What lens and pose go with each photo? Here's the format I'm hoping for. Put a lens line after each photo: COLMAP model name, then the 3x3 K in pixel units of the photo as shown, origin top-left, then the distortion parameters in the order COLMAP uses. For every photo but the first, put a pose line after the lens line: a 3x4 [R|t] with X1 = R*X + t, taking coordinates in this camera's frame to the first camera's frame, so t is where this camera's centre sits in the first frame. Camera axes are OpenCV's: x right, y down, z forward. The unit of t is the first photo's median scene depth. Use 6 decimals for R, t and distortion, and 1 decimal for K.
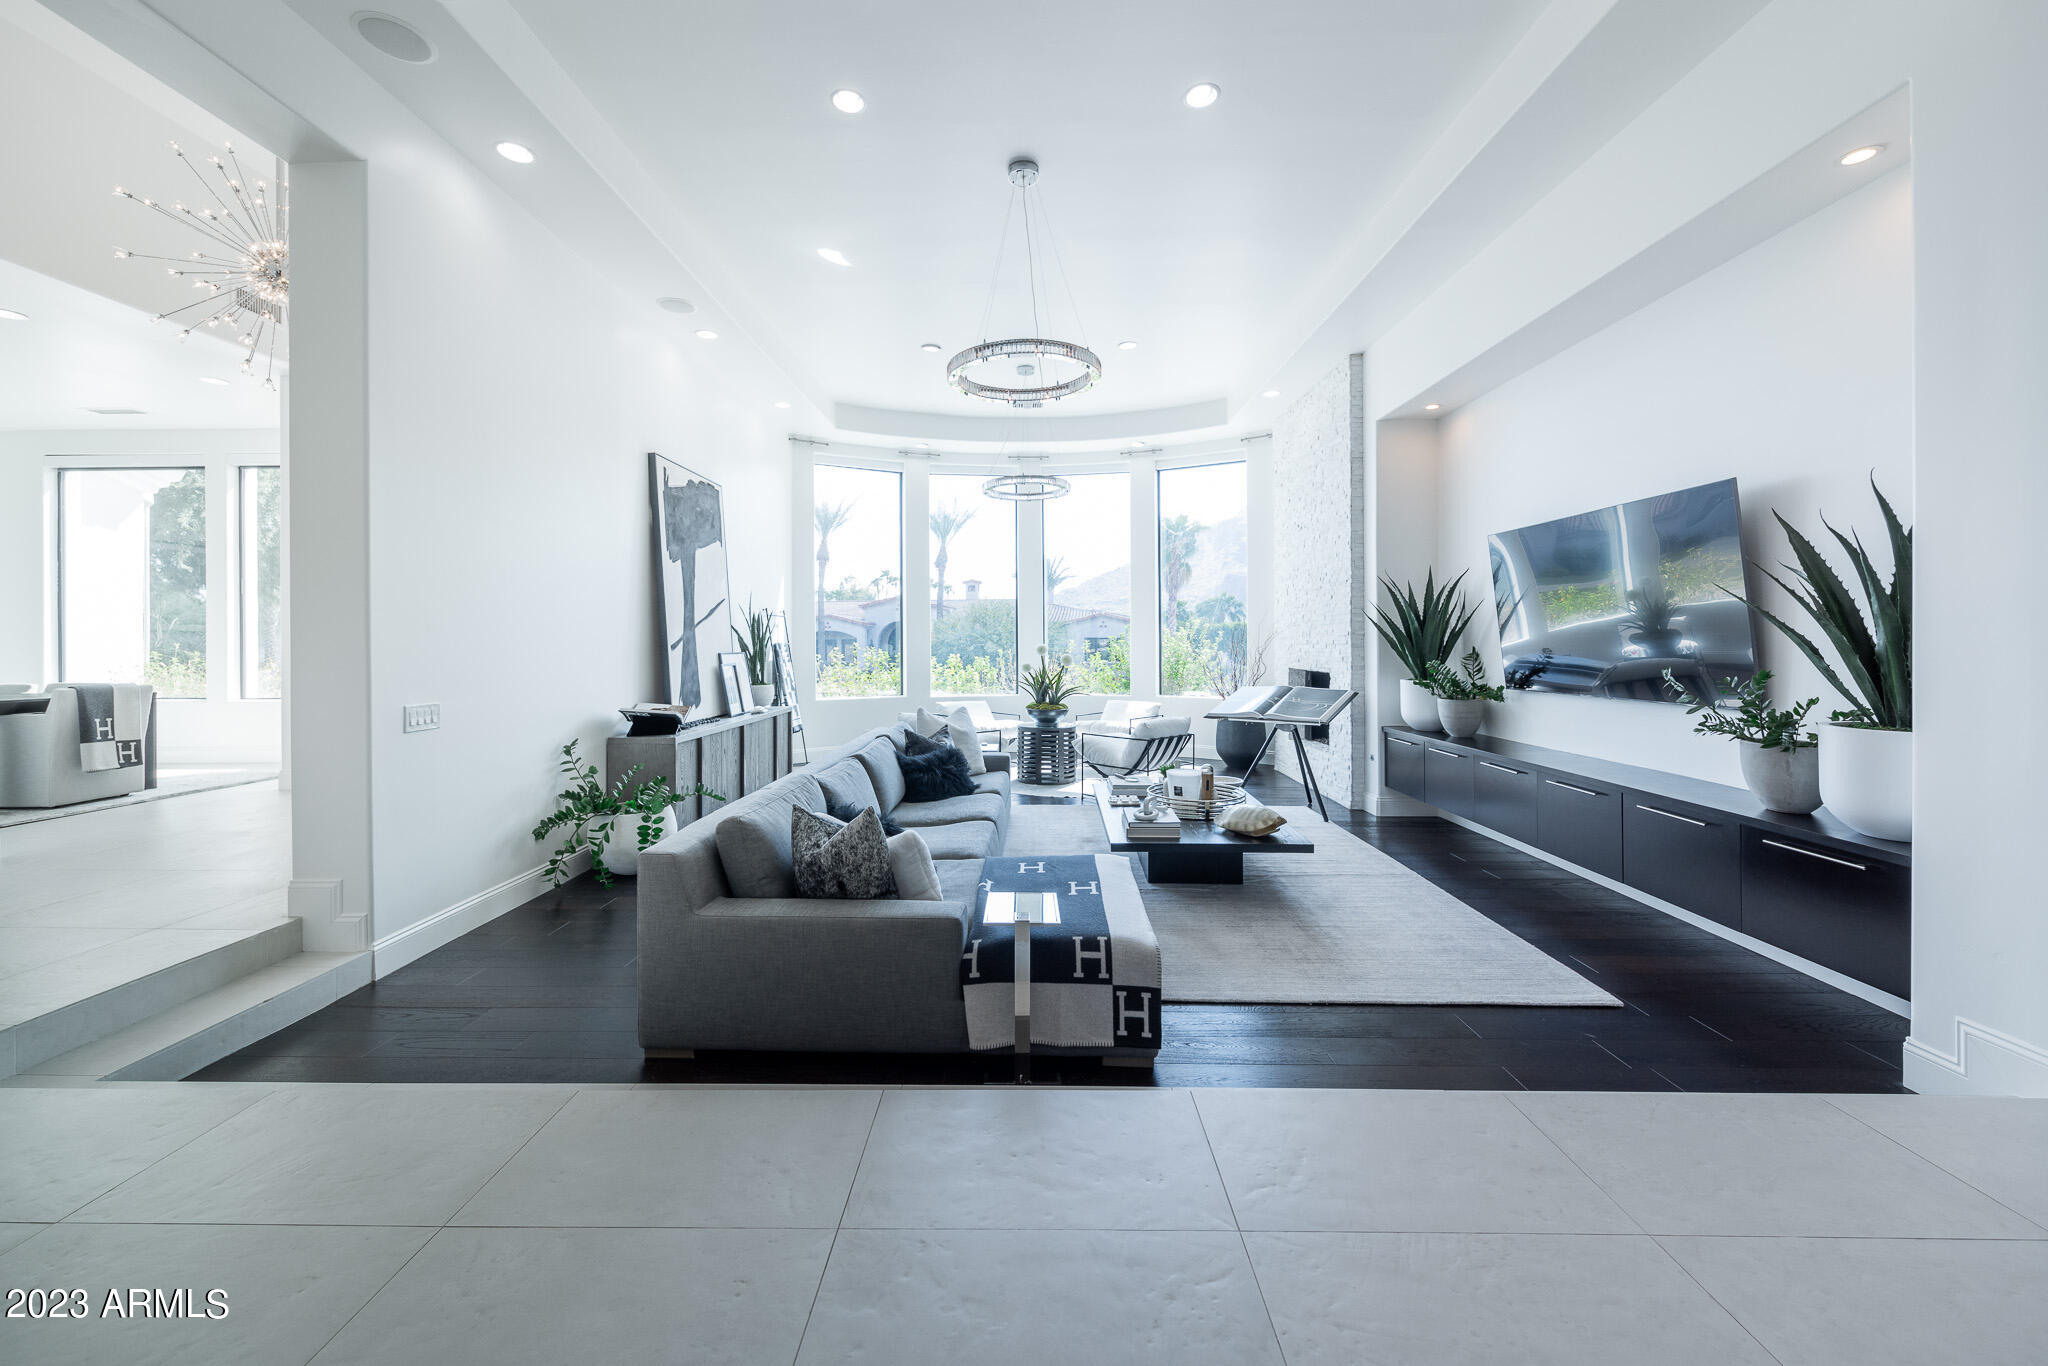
lens RADIAL K [[790.9, 0, 1018.7], [0, 790.9, 645.4], [0, 0, 1]] dist [-0.000652, -0.000100]
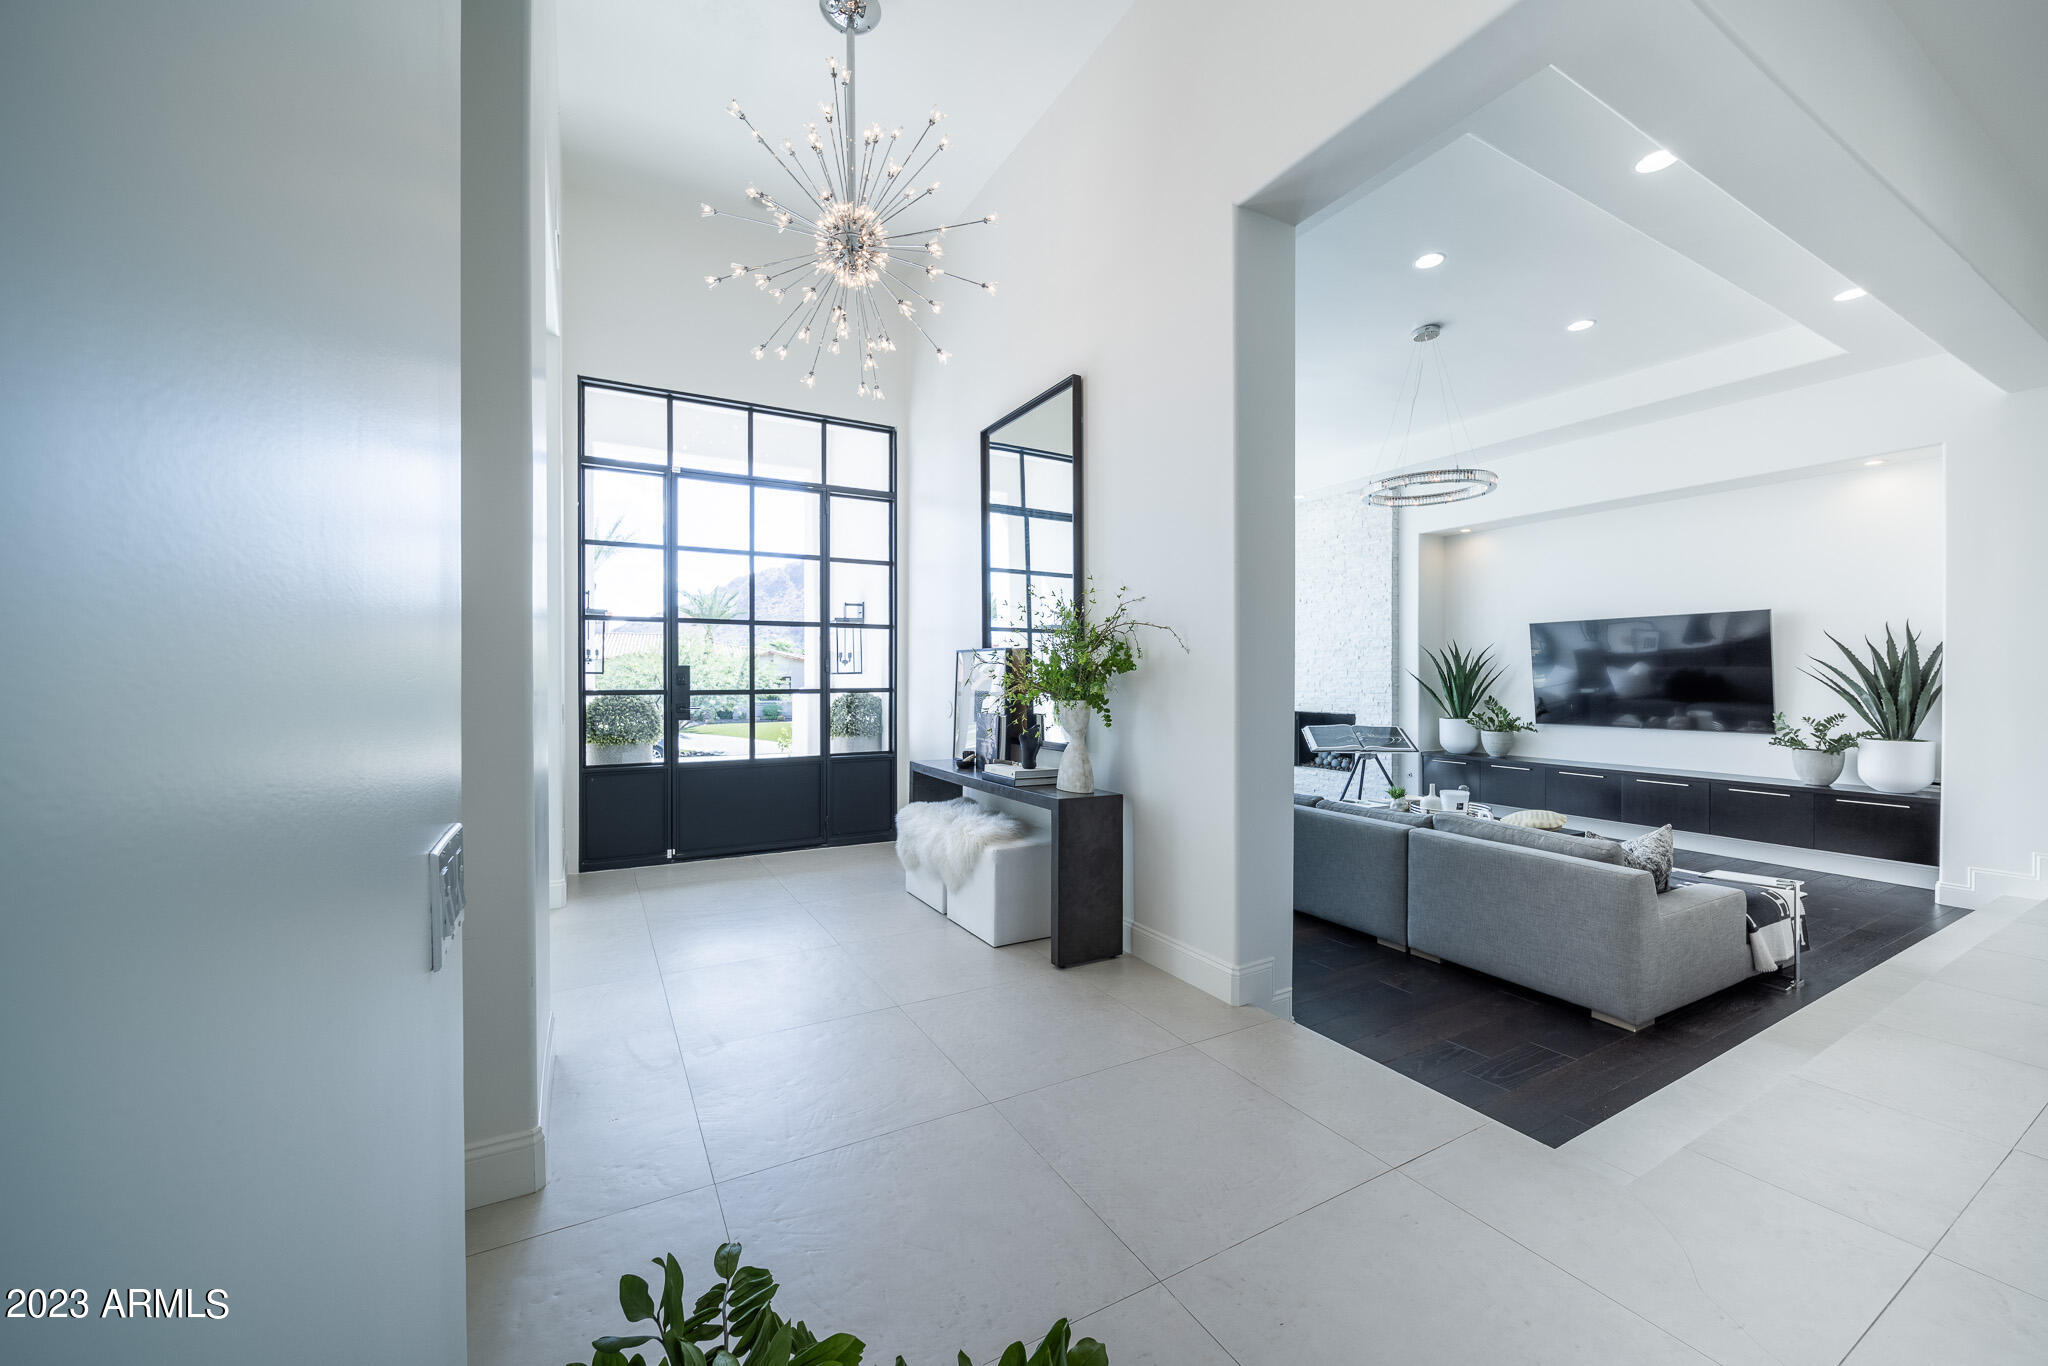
lens RADIAL K [[765.5, 0, 1022.1], [0, 765.5, 626.5], [0, 0, 1]] dist [-0.027148, 0.000120]
pose [[0.866119, 0.027017, 0.499106, -0.911468], [0.005590, 0.997952, -0.063720, -0.041899], [-0.499806, 0.057979, 0.864195, 0.216485]]
